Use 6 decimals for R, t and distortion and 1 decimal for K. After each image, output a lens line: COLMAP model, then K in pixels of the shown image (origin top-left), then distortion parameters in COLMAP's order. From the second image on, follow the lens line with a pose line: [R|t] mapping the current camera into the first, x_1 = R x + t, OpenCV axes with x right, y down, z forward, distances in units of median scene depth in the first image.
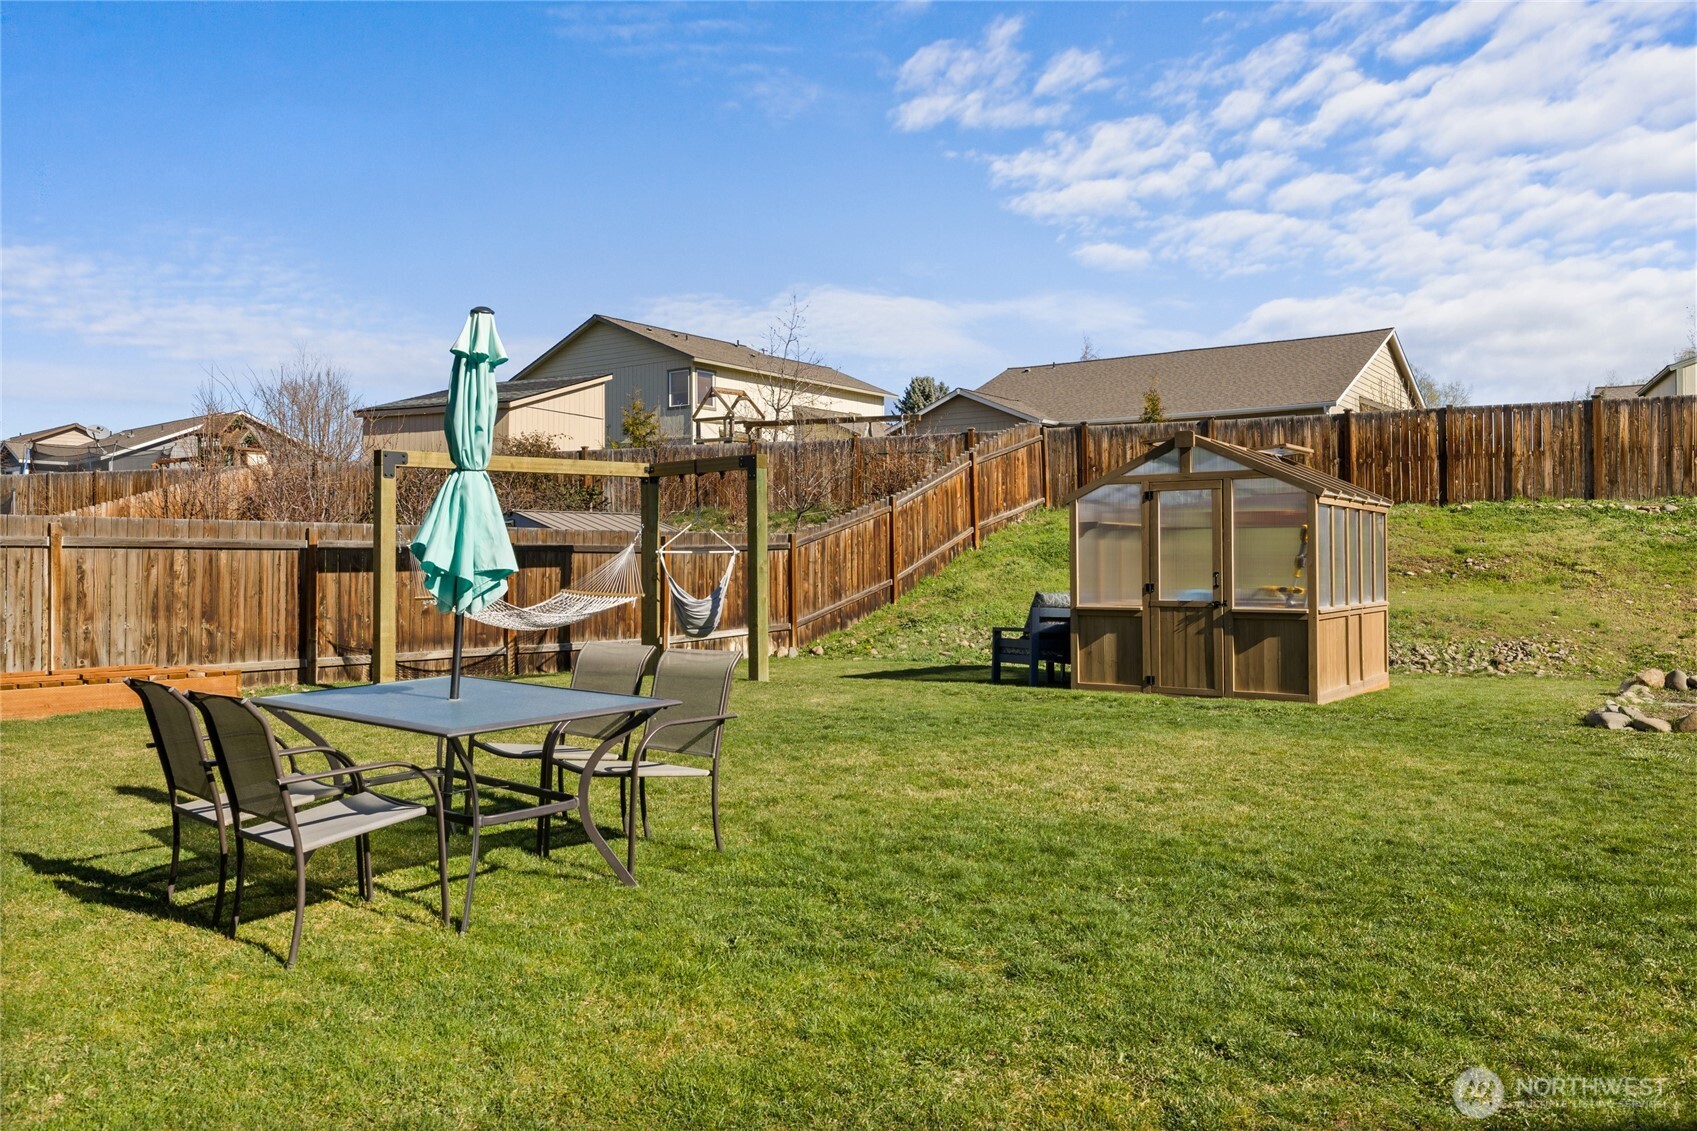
lens RADIAL K [[1252.0, 0, 819.8], [0, 1252.0, 553.1], [0, 0, 1]] dist [0.001522, -0.003322]
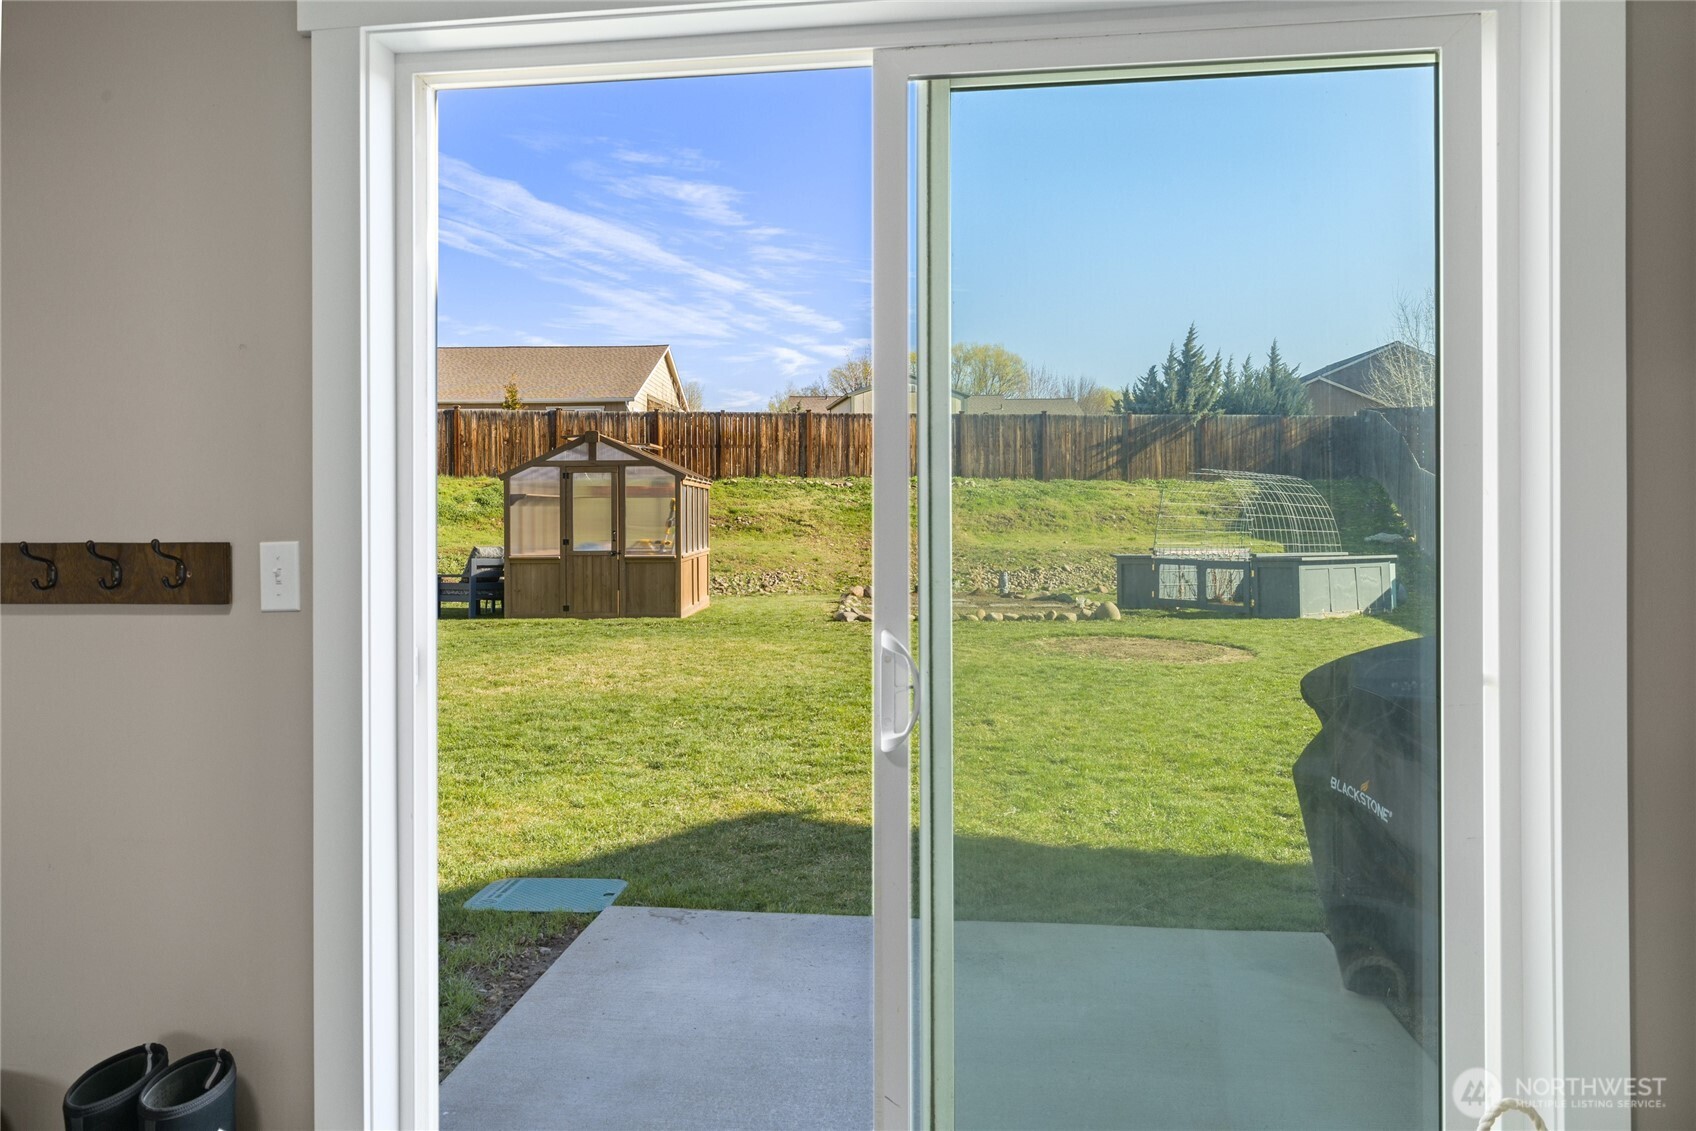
lens RADIAL K [[1050.5, 0, 834.8], [0, 1050.5, 520.0], [0, 0, 1]] dist [0.000142, 0.000576]
pose [[0.816667, -0.004731, 0.577090, -0.103292], [-0.002847, 0.999921, 0.012227, -0.007343], [-0.577103, -0.011629, 0.816589, -0.075832]]
